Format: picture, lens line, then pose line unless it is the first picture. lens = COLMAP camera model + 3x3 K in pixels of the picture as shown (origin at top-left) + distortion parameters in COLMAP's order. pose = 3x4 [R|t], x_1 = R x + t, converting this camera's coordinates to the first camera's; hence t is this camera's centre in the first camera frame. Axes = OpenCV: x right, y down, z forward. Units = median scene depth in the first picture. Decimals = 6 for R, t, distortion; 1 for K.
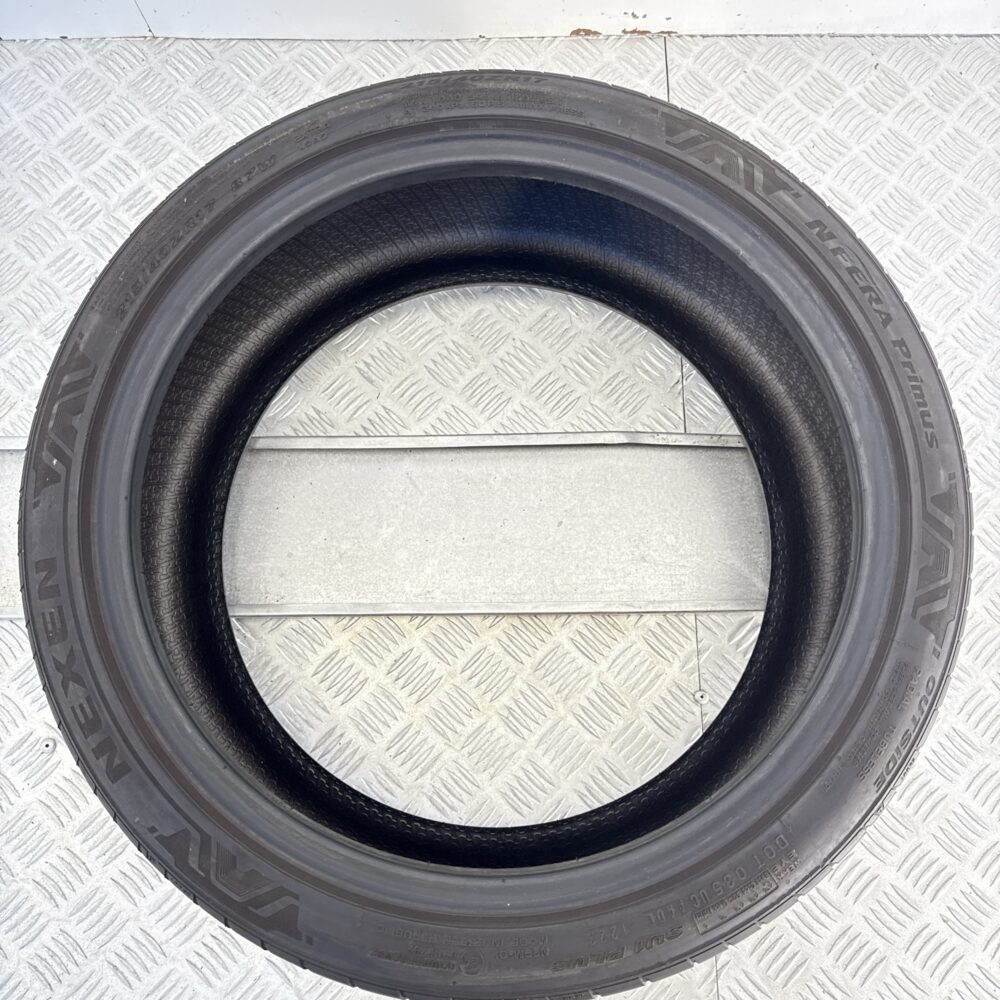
lens RADIAL K [[908.3, 0, 500.0], [0, 908.3, 500.0], [0, 0, 1]] dist [0.128202, -0.266955]
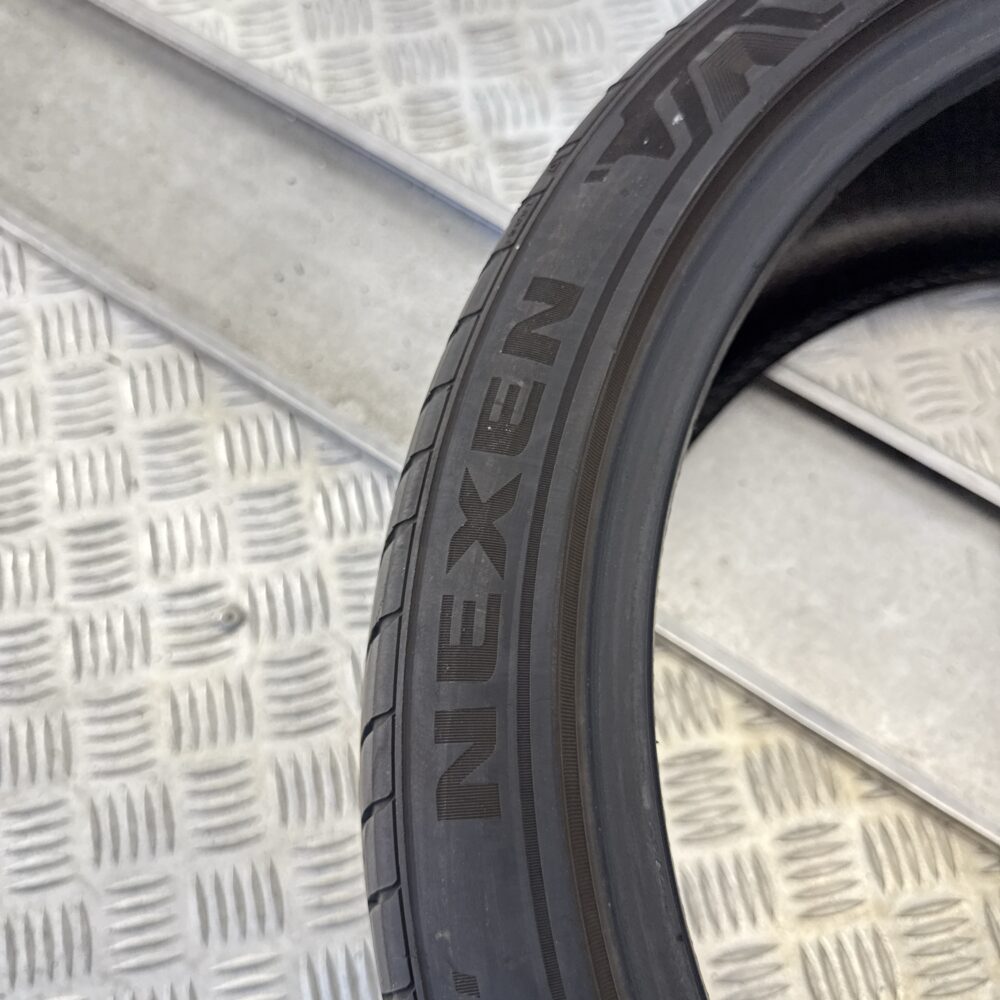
lens RADIAL K [[929.9, 0, 500.0], [0, 929.9, 500.0], [0, 0, 1]] dist [0.134676, -0.376307]
pose [[0.836468, 0.517387, -0.180644, -0.332589], [-0.532726, 0.845005, -0.046573, 0.165746], [0.128549, 0.135190, 0.982445, 0.494376]]
